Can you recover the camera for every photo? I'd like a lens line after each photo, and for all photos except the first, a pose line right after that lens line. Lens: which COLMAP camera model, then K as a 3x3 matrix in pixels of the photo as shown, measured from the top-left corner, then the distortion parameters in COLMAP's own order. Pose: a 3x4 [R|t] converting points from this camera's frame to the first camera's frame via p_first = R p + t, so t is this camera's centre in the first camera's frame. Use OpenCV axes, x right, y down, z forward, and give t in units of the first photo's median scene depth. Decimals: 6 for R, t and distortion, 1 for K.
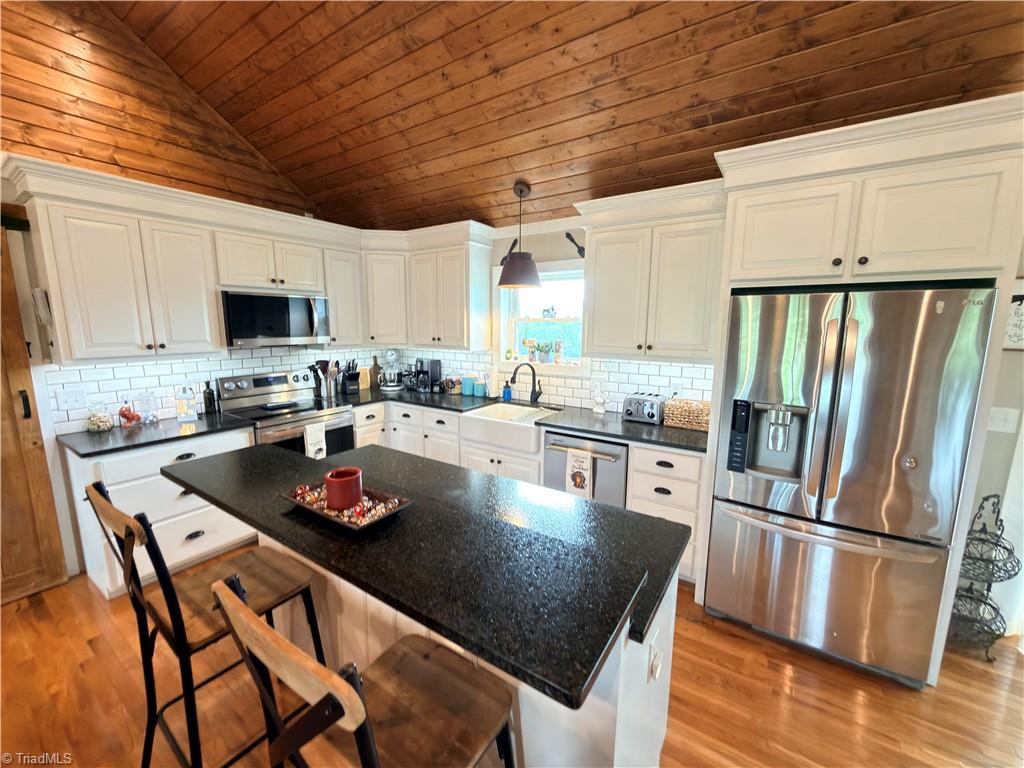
lens RADIAL K [[408.2, 0, 514.6], [0, 408.2, 385.0], [0, 0, 1]] dist [0.001737, -0.000653]
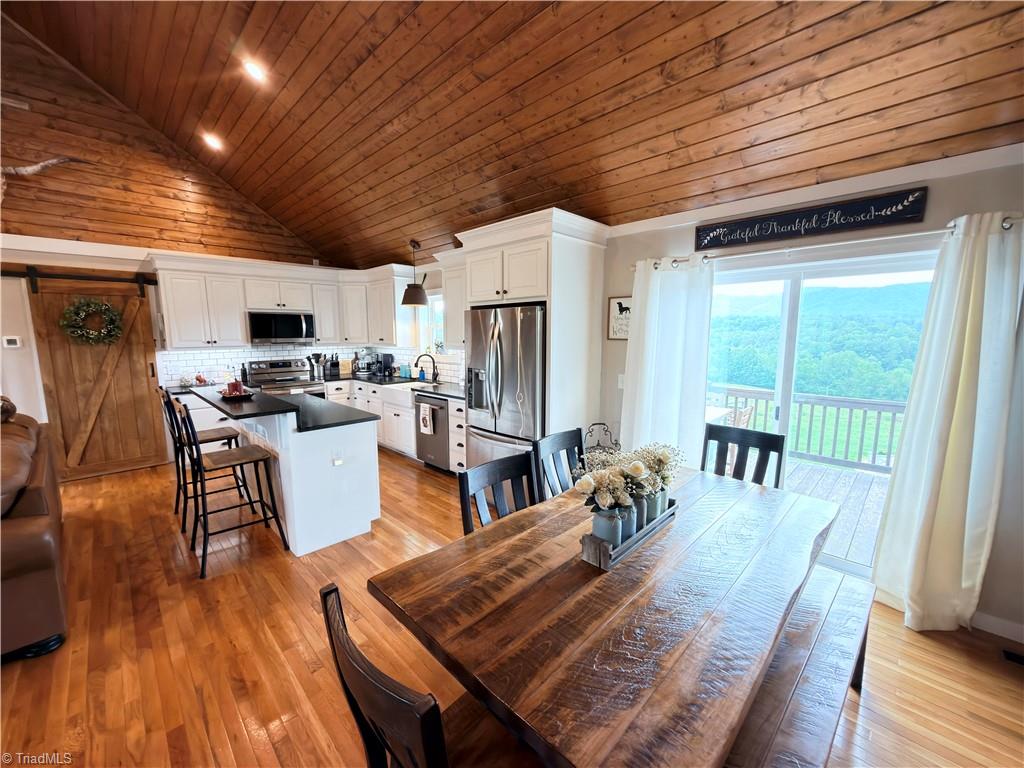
lens RADIAL K [[408.2, 0, 515.2], [0, 408.2, 384.9], [0, 0, 1]] dist [0.001737, -0.000653]
pose [[0.980947, 0.015886, -0.193626, 0.716126], [-0.019986, 0.999615, -0.019236, 0.092104], [0.193246, 0.022739, 0.980887, -0.476316]]
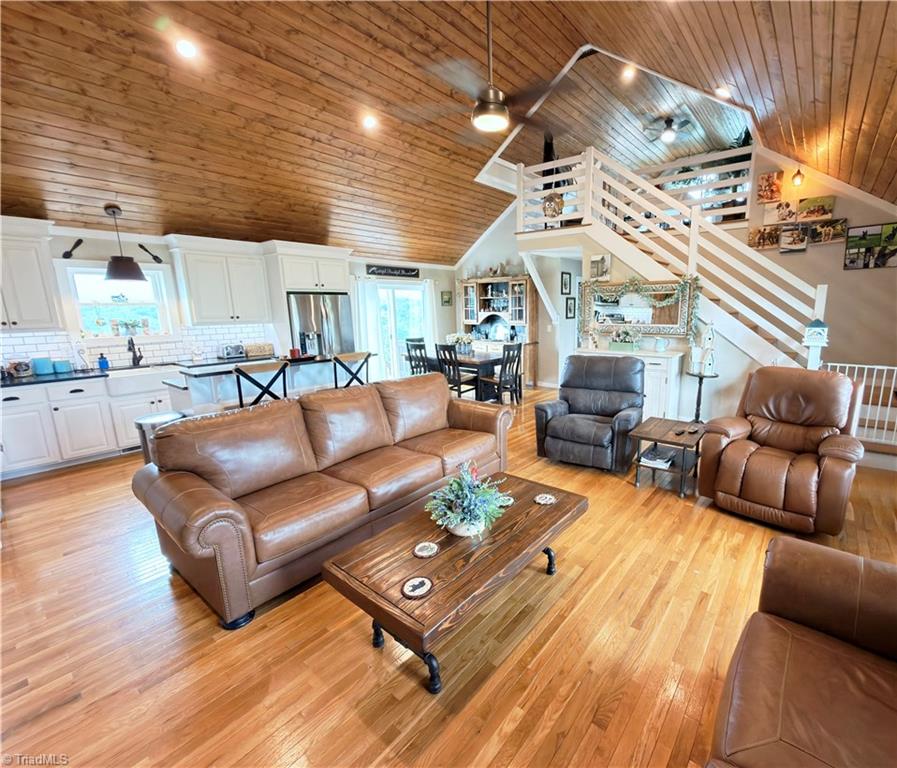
lens RADIAL K [[409.2, 0, 513.4], [0, 409.2, 385.1], [0, 0, 1]] dist [0.002768, -0.000573]
pose [[0.052585, -0.198835, 0.978621, -1.405018], [0.161703, 0.968739, 0.188138, 0.060435], [-0.985437, 0.148353, 0.083093, -0.388574]]
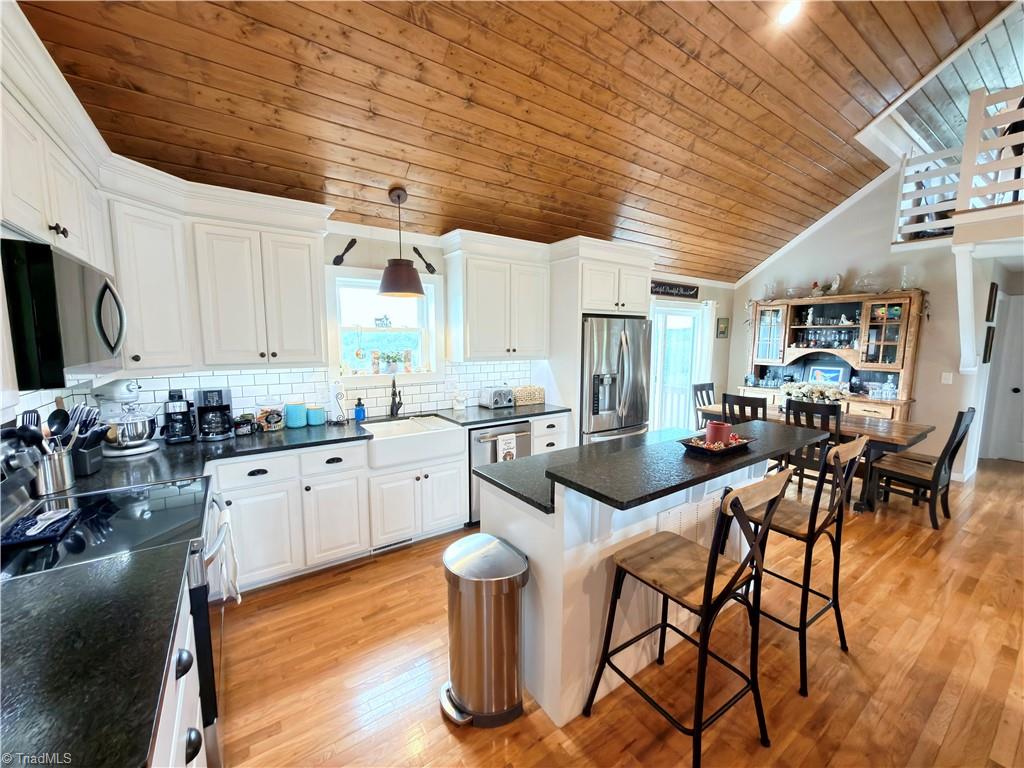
lens RADIAL K [[408.2, 0, 512.8], [0, 408.2, 385.4], [0, 0, 1]] dist [0.001737, -0.000653]
pose [[0.369434, -0.112117, 0.922468, -0.823060], [0.139933, 0.988087, 0.064052, -0.055512], [-0.918661, 0.105420, 0.380722, 0.423059]]
